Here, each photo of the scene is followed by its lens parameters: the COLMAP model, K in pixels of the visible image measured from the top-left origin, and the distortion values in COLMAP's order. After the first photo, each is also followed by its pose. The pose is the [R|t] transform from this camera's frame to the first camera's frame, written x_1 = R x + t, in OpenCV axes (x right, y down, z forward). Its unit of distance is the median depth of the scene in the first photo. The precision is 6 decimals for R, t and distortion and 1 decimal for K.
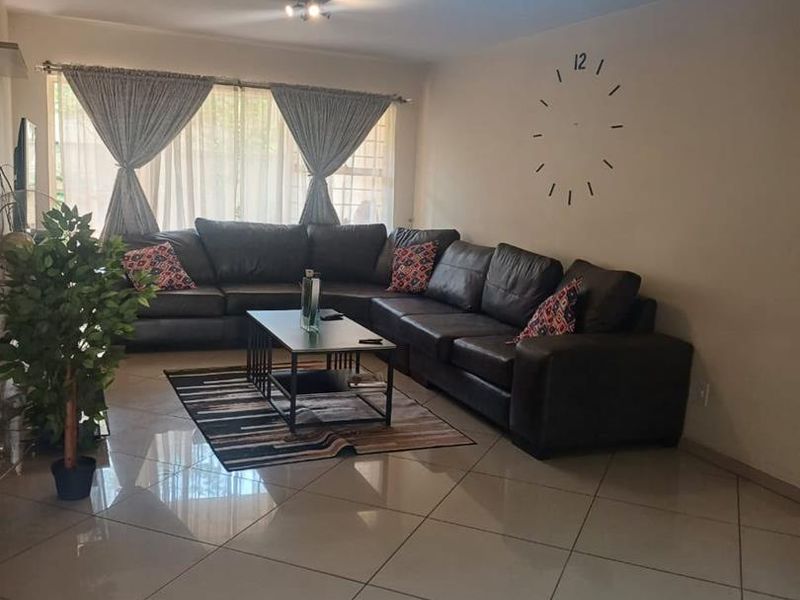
lens RADIAL K [[798.6, 0, 414.7], [0, 798.6, 300.8], [0, 0, 1]] dist [0.178229, -0.300112]
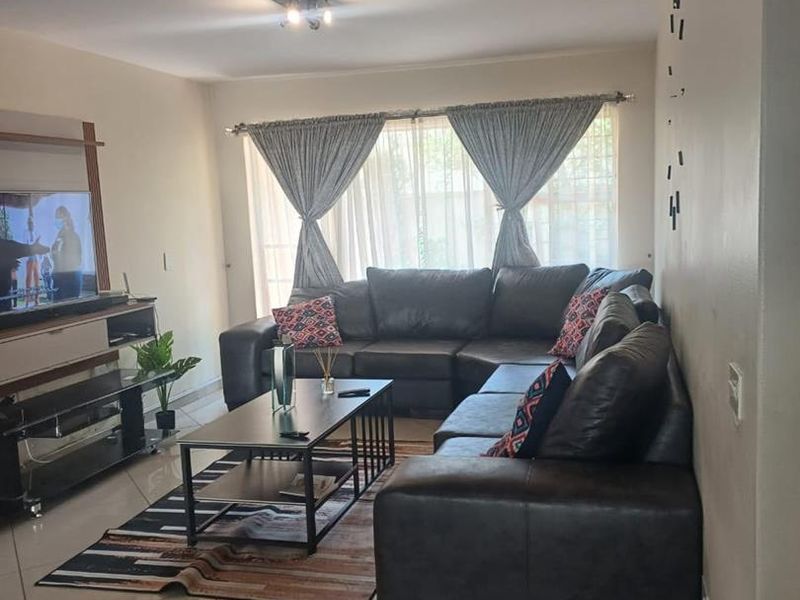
lens RADIAL K [[798.6, 0, 414.7], [0, 798.6, 300.8], [0, 0, 1]] dist [0.178229, -0.300112]
pose [[0.771365, -0.008949, -0.636330, 0.351263], [-0.016534, 0.999282, -0.034096, -0.034692], [0.636178, 0.036821, 0.770663, 0.336657]]
